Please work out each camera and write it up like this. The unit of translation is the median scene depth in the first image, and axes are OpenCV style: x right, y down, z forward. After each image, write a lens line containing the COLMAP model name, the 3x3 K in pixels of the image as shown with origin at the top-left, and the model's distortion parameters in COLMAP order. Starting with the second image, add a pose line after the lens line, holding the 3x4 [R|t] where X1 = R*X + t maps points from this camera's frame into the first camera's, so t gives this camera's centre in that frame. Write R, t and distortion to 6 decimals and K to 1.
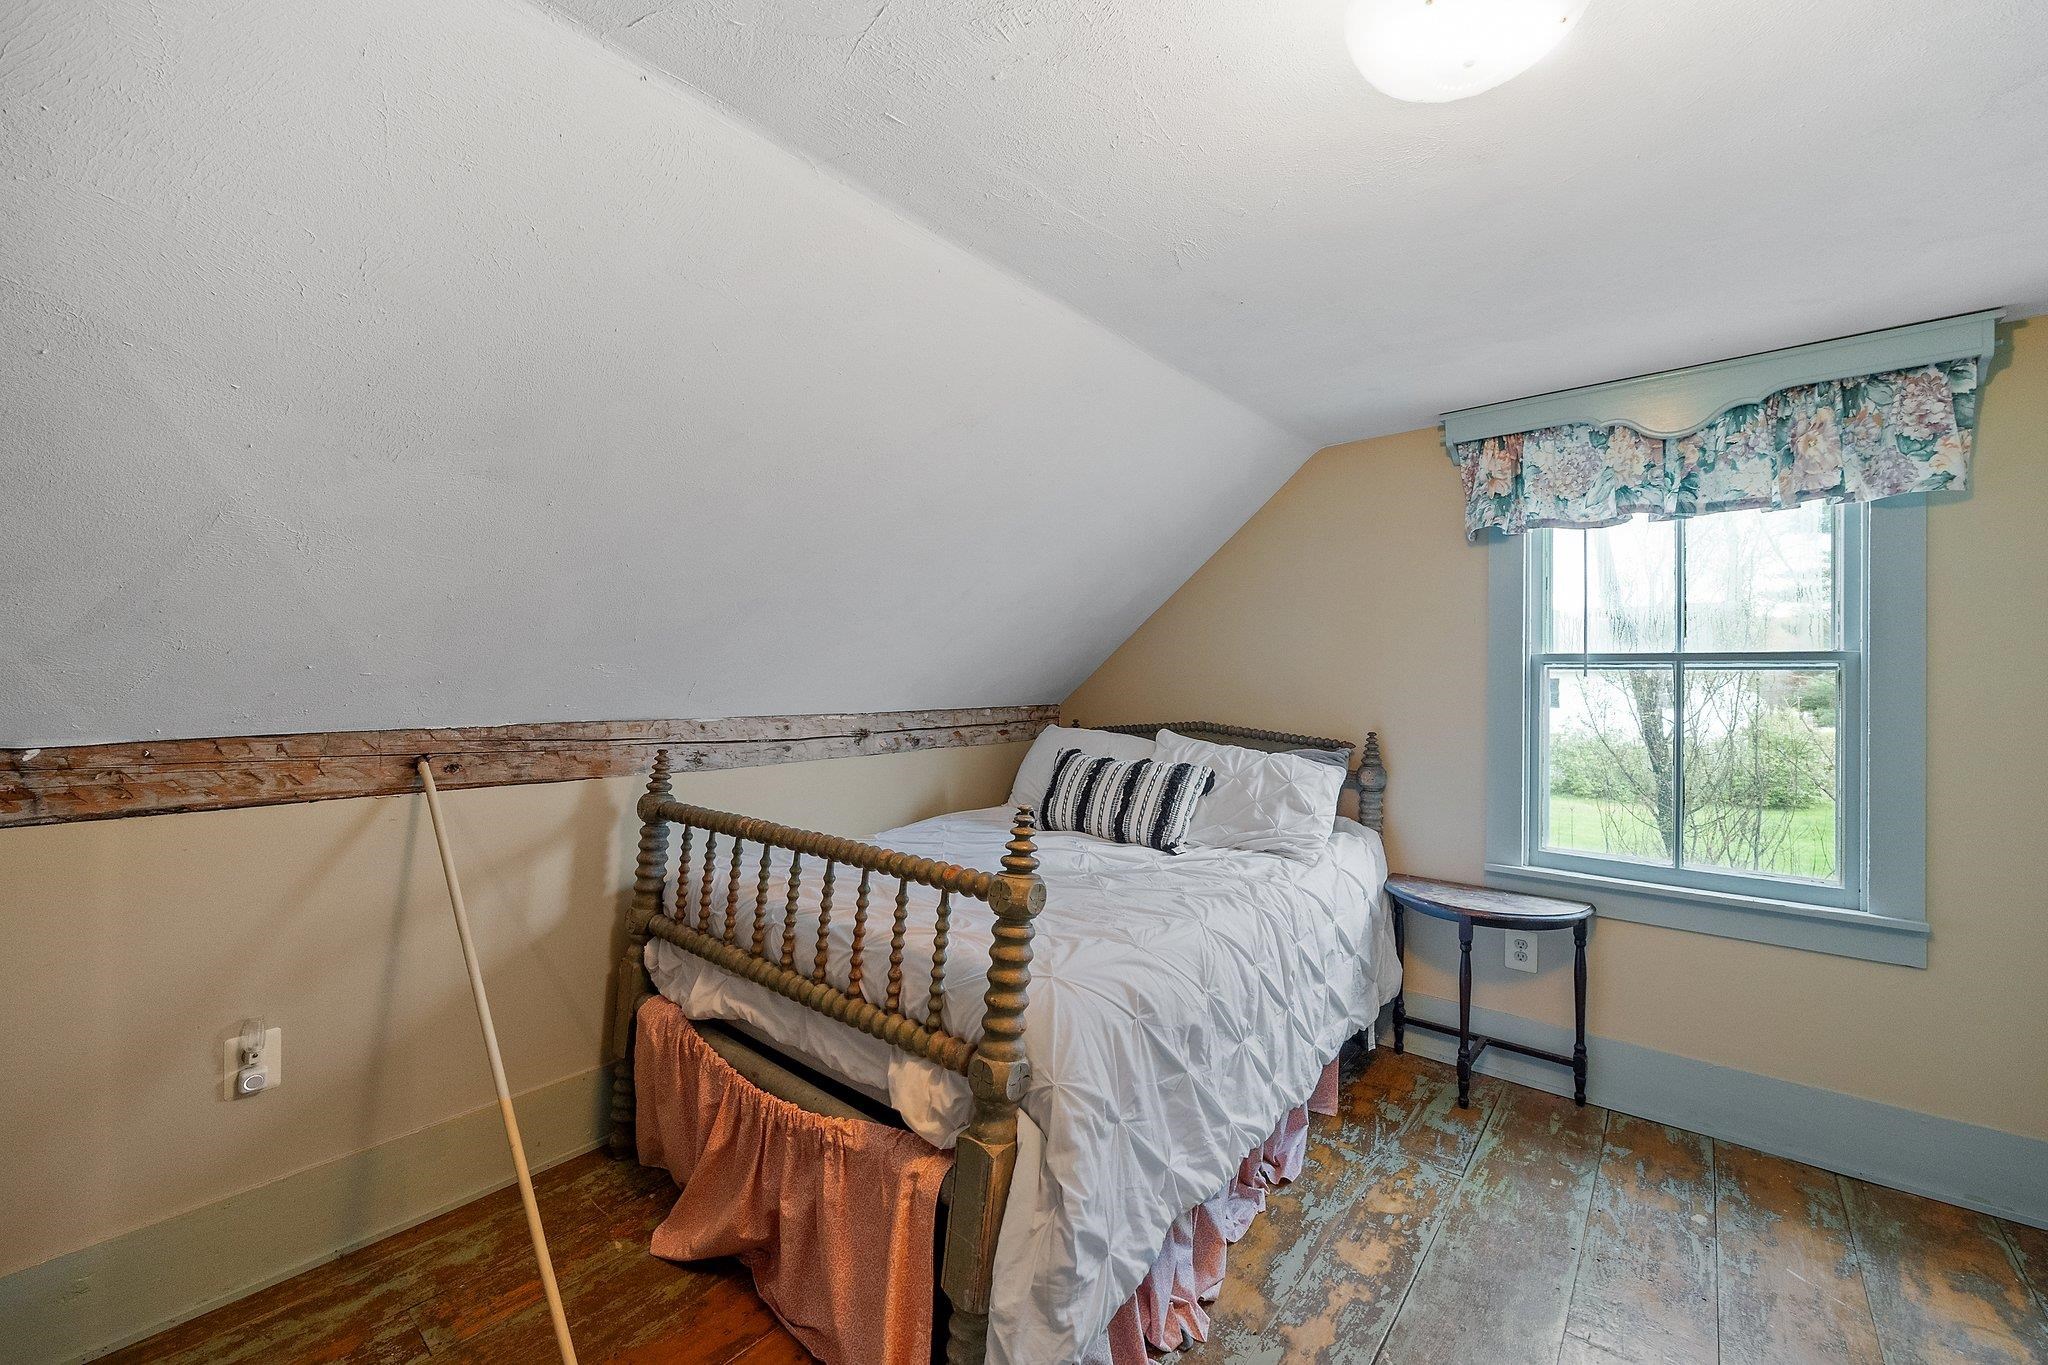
lens RADIAL K [[836.1, 0, 1022.4], [0, 836.1, 677.4], [0, 0, 1]] dist [-0.000543, -0.000028]
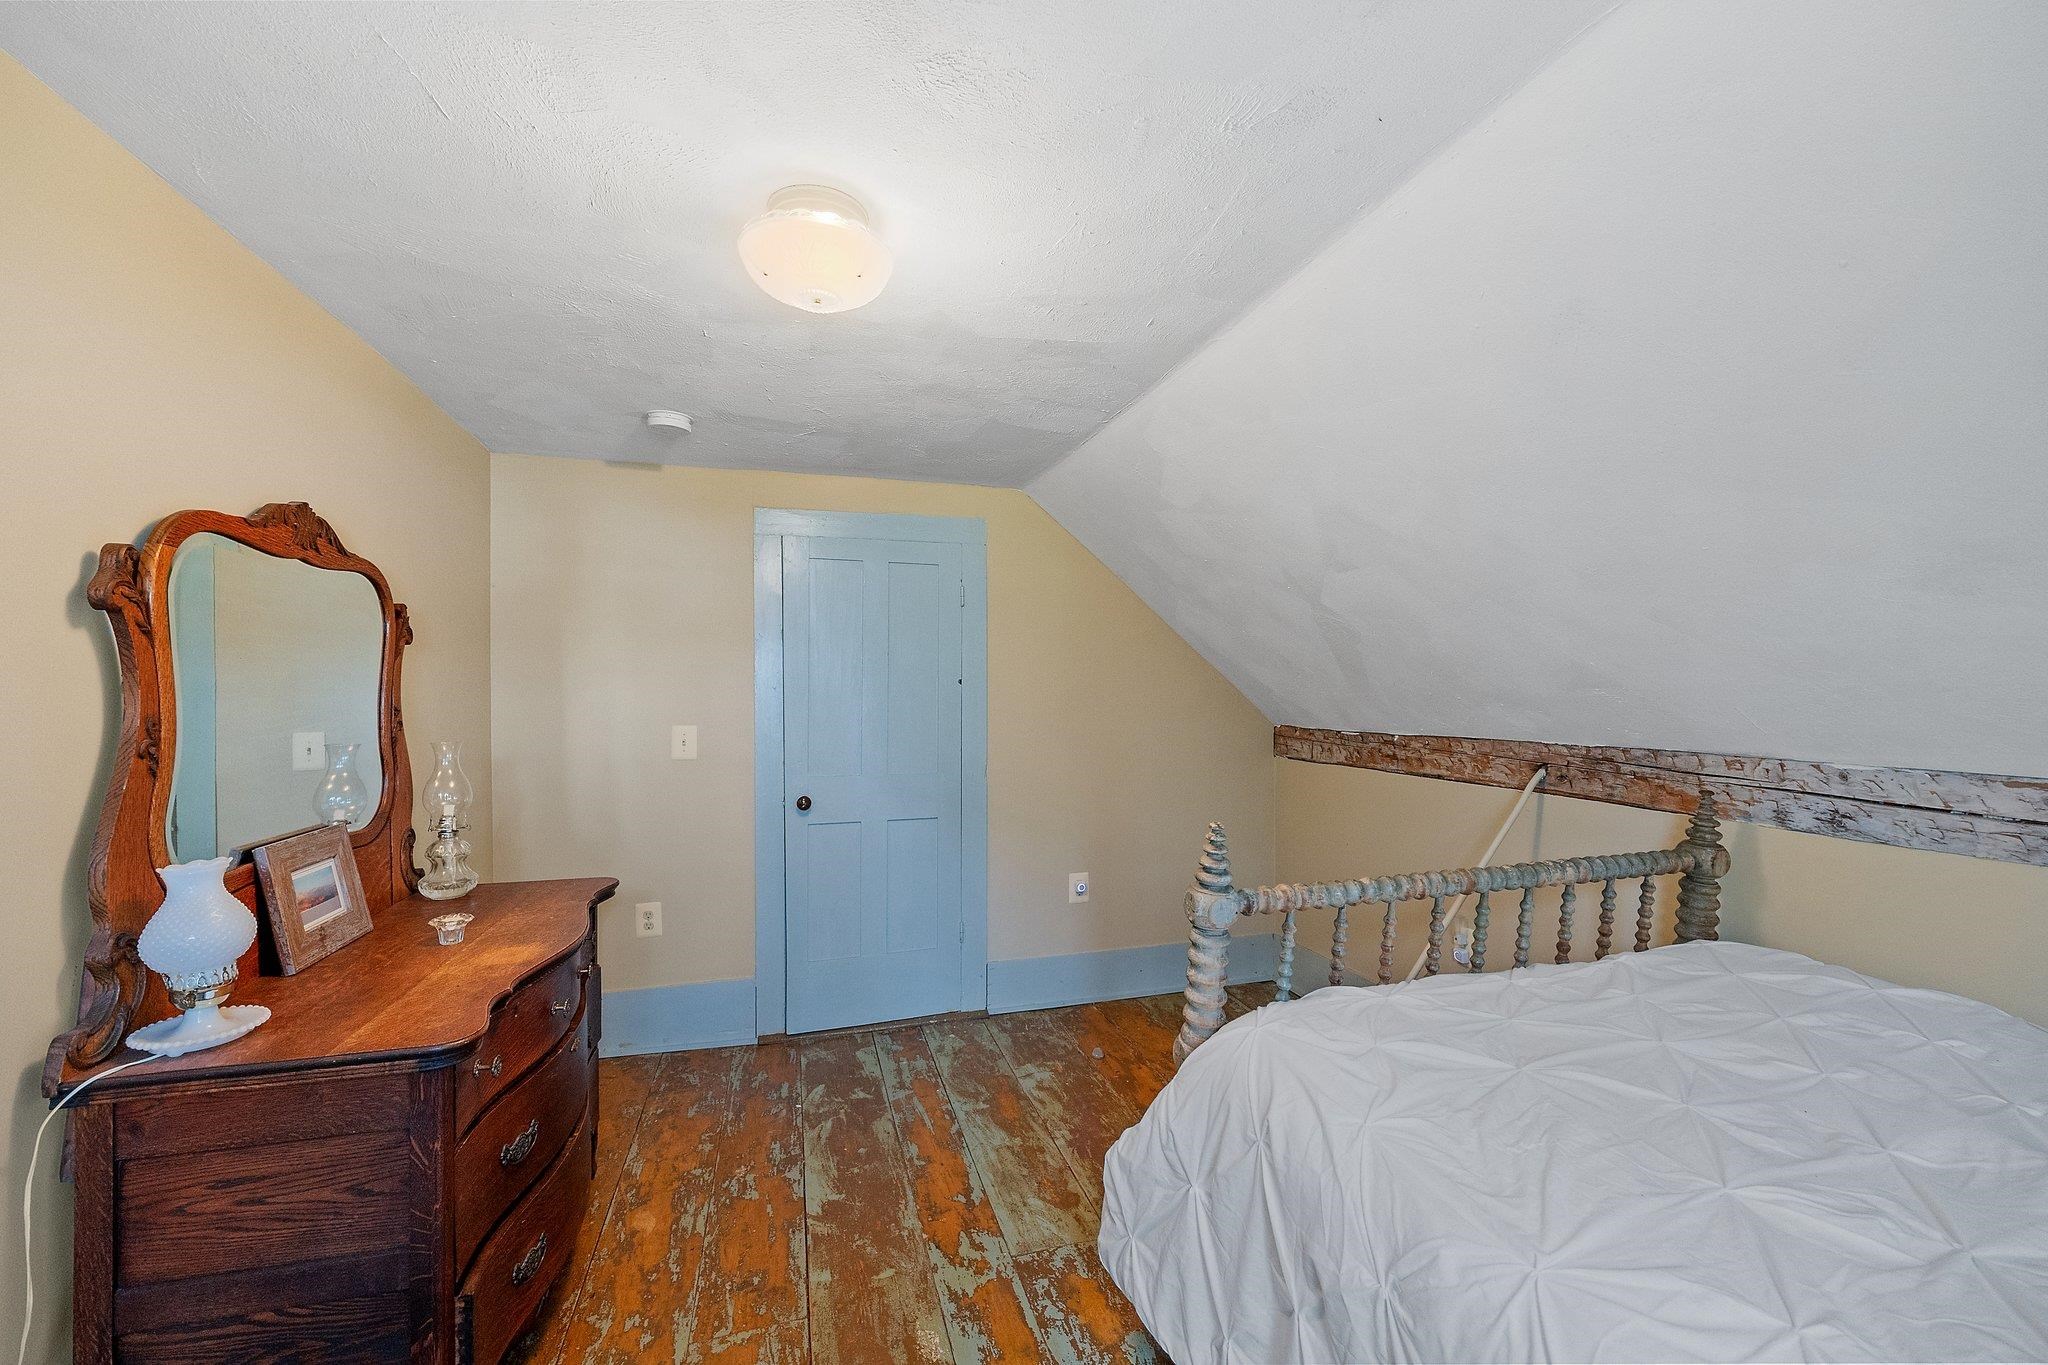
lens RADIAL K [[836.1, 0, 1024.3], [0, 836.1, 690.1], [0, 0, 1]] dist [-0.000543, -0.000028]
pose [[-0.564883, -0.001493, -0.825170, 0.712171], [-0.000176, 0.999999, -0.001689, -0.014046], [0.825171, -0.000809, -0.564882, 1.011366]]
